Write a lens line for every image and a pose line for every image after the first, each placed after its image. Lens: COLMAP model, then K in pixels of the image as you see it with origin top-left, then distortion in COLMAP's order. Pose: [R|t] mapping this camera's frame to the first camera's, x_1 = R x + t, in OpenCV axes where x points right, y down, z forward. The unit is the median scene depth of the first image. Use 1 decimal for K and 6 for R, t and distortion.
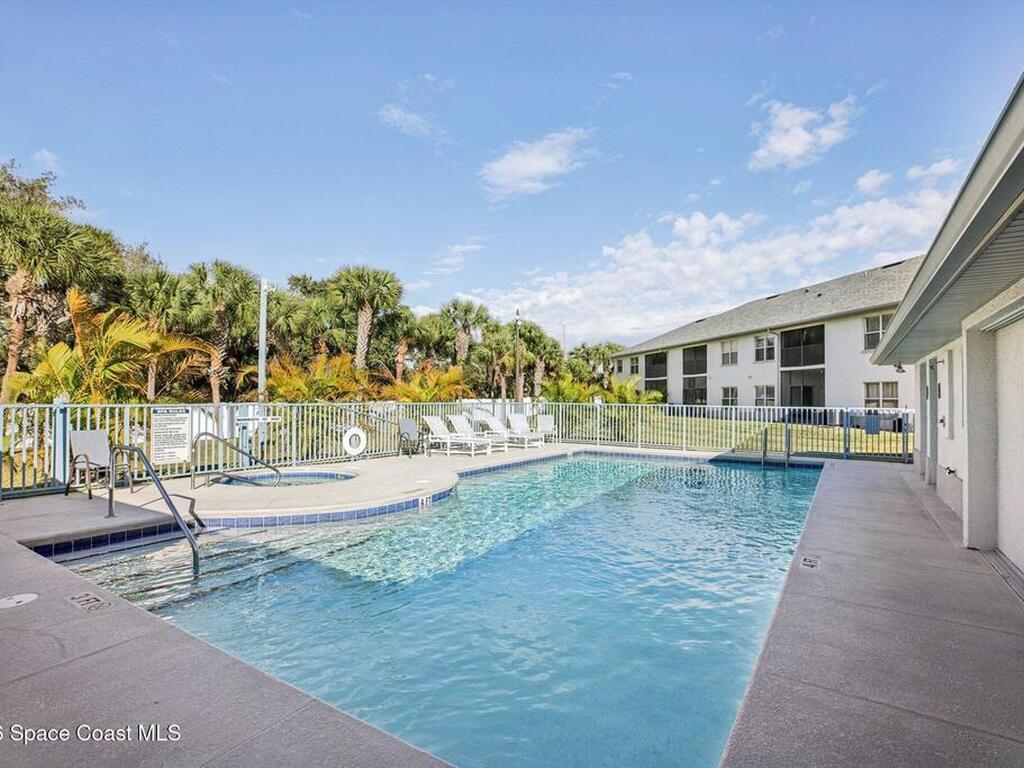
lens RADIAL K [[531.6, 0, 512.7], [0, 531.6, 391.6], [0, 0, 1]] dist [-0.002234, -0.000048]
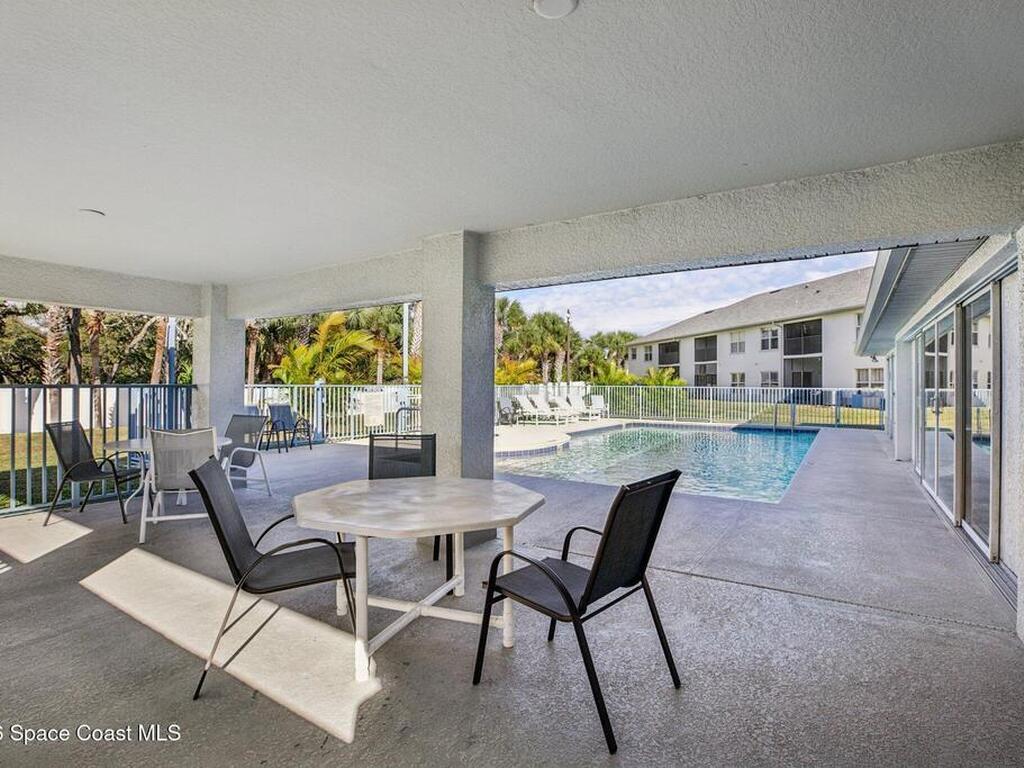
lens RADIAL K [[524.6, 0, 512.0], [0, 524.6, 384.0], [0, 0, 1]] dist [0.001157, 0.000002]
pose [[0.999988, -0.002116, -0.004480, -0.079326], [0.002170, 0.999924, 0.012109, 0.000918], [0.004454, -0.012118, 0.999917, -0.139837]]
